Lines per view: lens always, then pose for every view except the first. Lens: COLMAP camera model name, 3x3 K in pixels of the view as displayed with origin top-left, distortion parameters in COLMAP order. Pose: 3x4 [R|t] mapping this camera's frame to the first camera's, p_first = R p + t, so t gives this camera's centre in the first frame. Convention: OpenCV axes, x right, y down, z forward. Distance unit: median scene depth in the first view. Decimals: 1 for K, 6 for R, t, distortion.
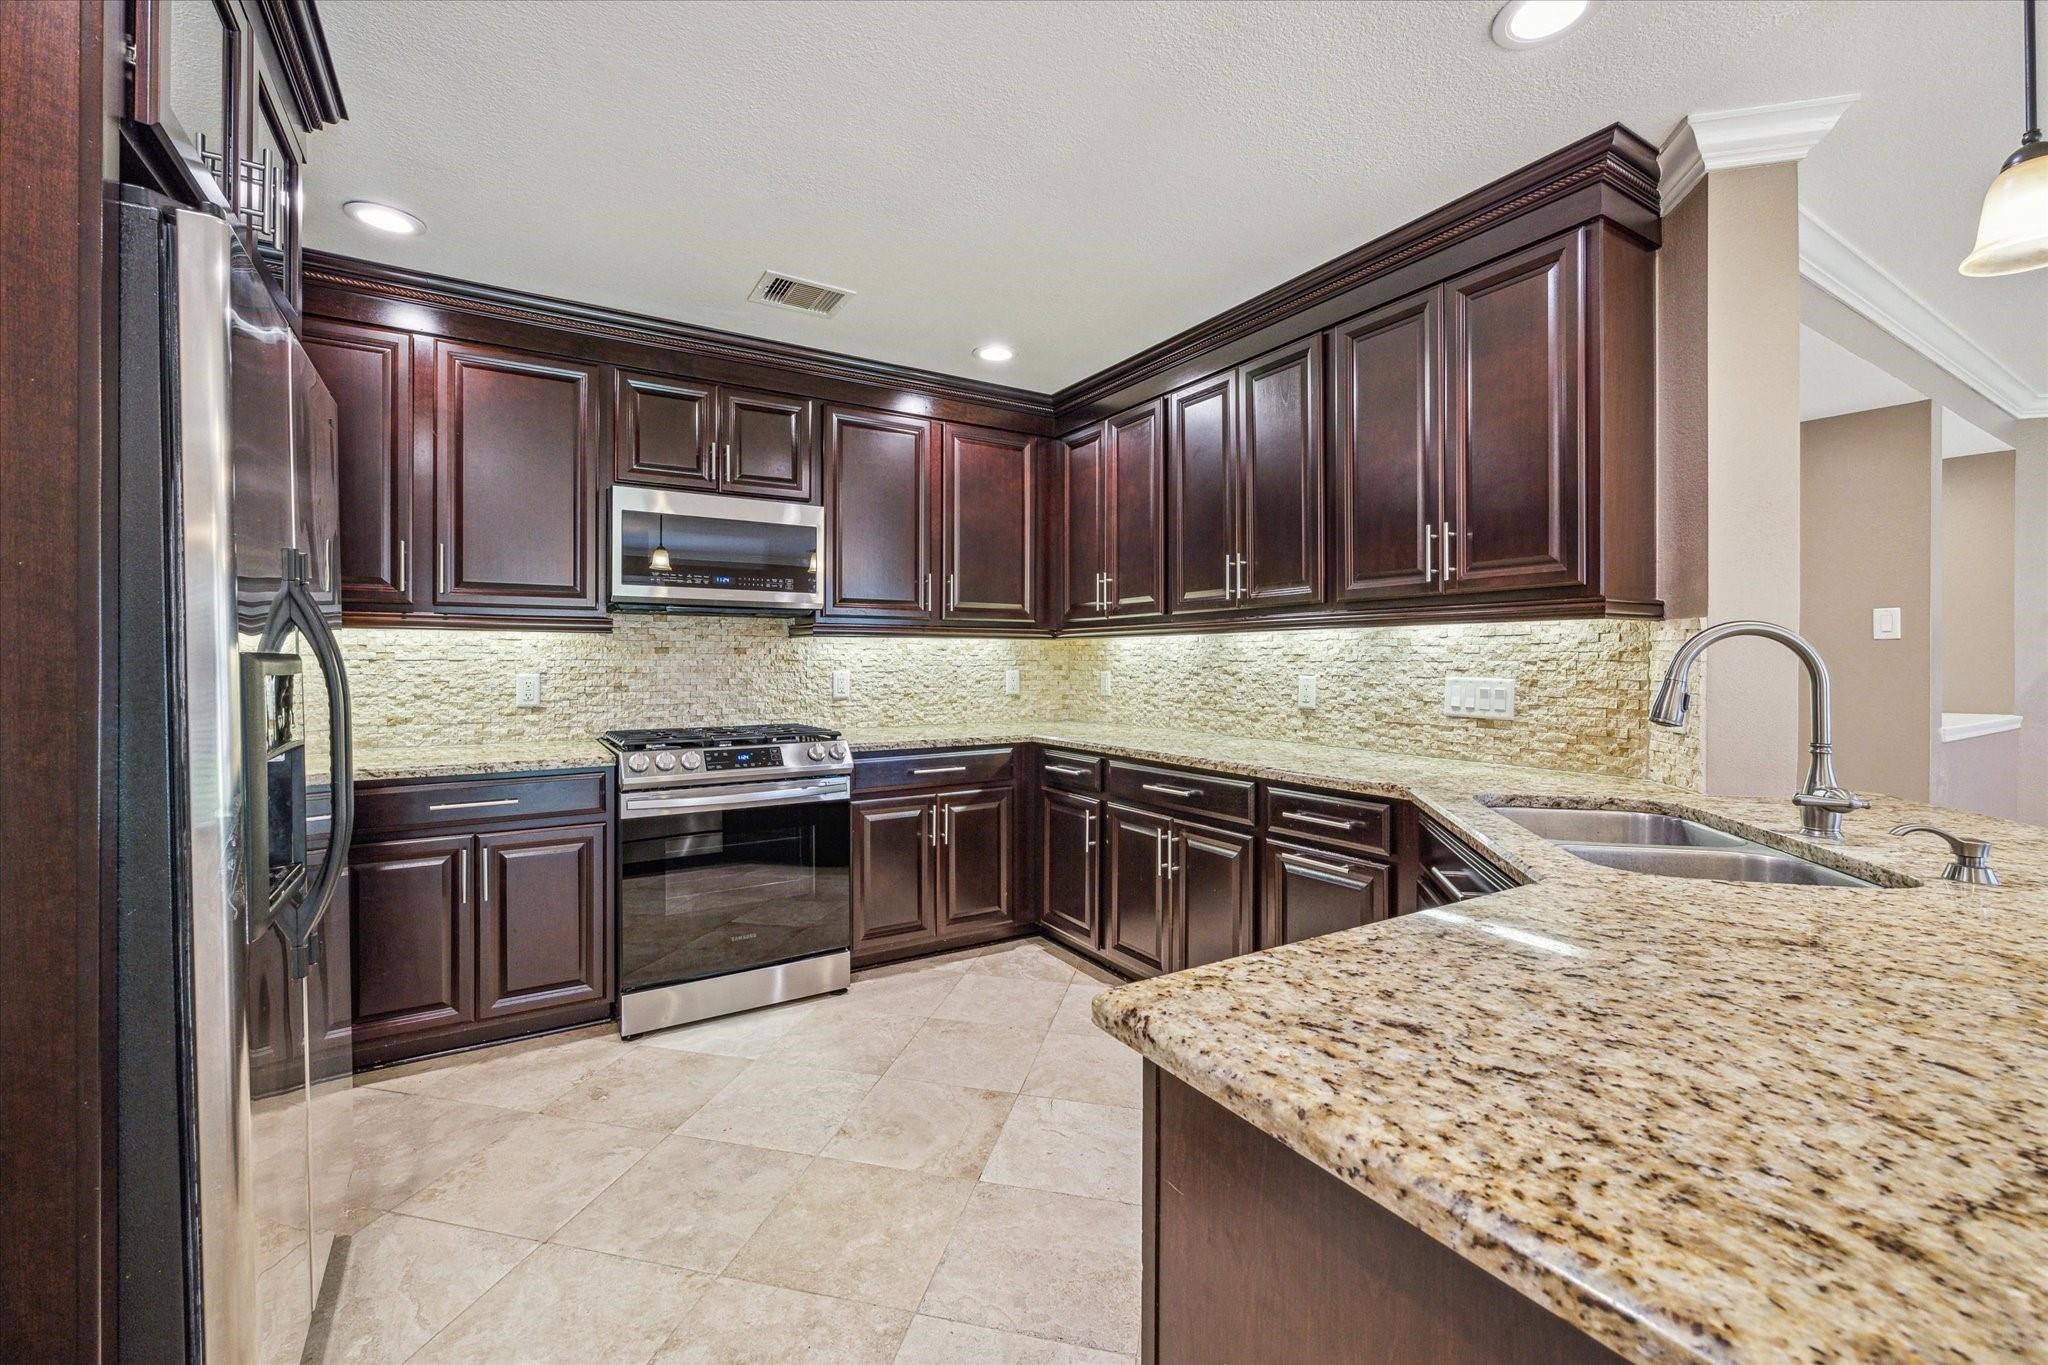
lens RADIAL K [[842.4, 0, 1017.4], [0, 842.4, 673.6], [0, 0, 1]] dist [-0.003575, -0.000359]
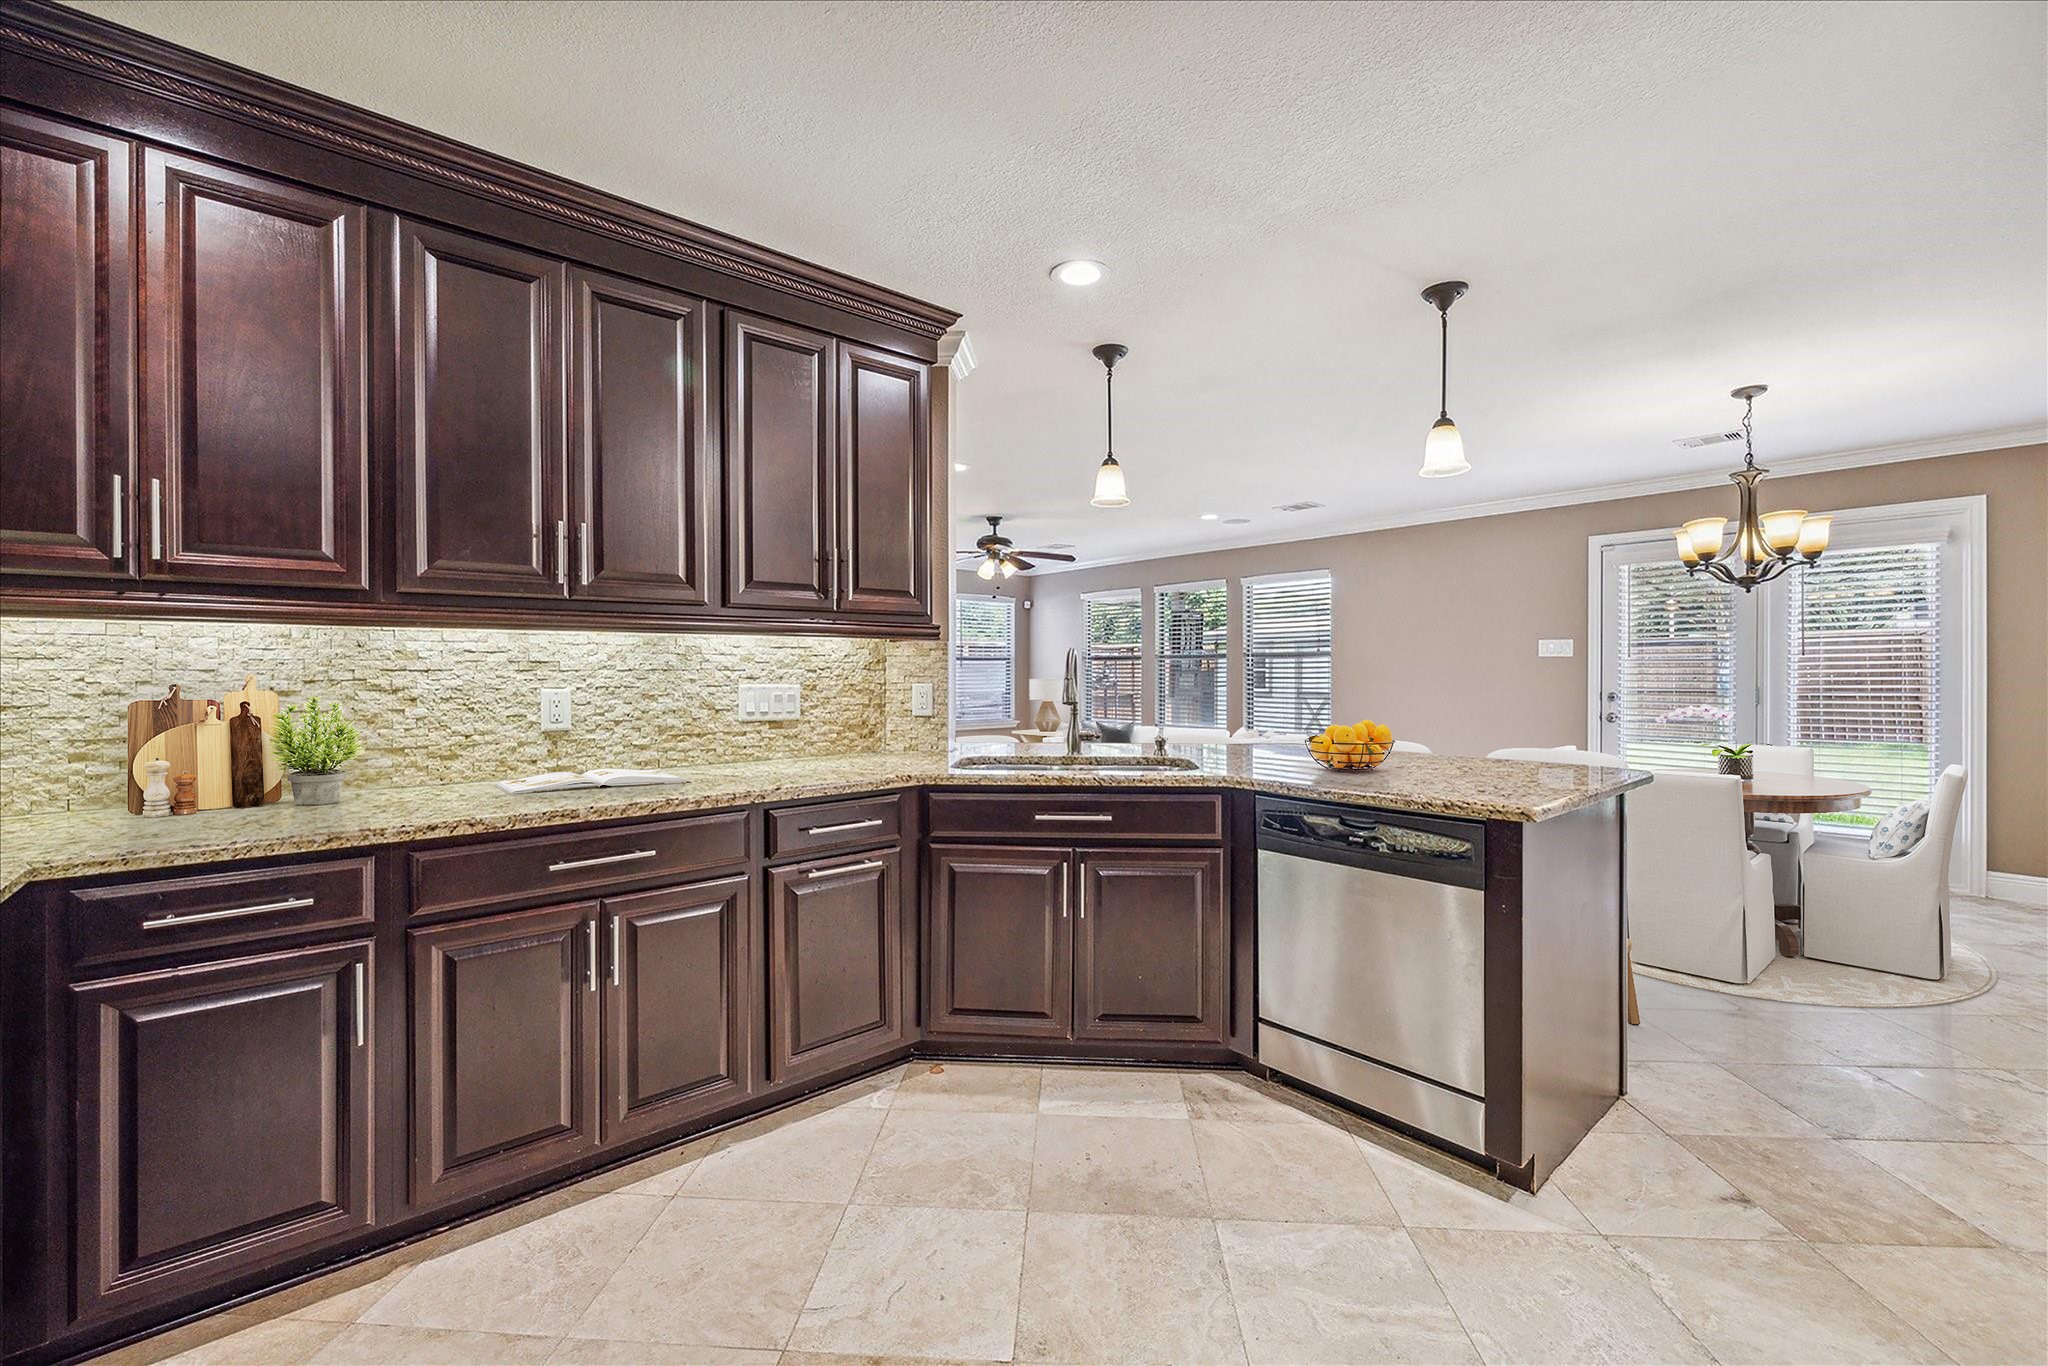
lens RADIAL K [[842.4, 0, 1017.6], [0, 842.4, 669.5], [0, 0, 1]] dist [-0.003575, -0.000359]
pose [[-0.153878, -0.000757, 0.988090, -0.572079], [0.017167, 0.999847, 0.003440, -0.012410], [-0.987941, 0.017492, -0.153841, 0.804566]]
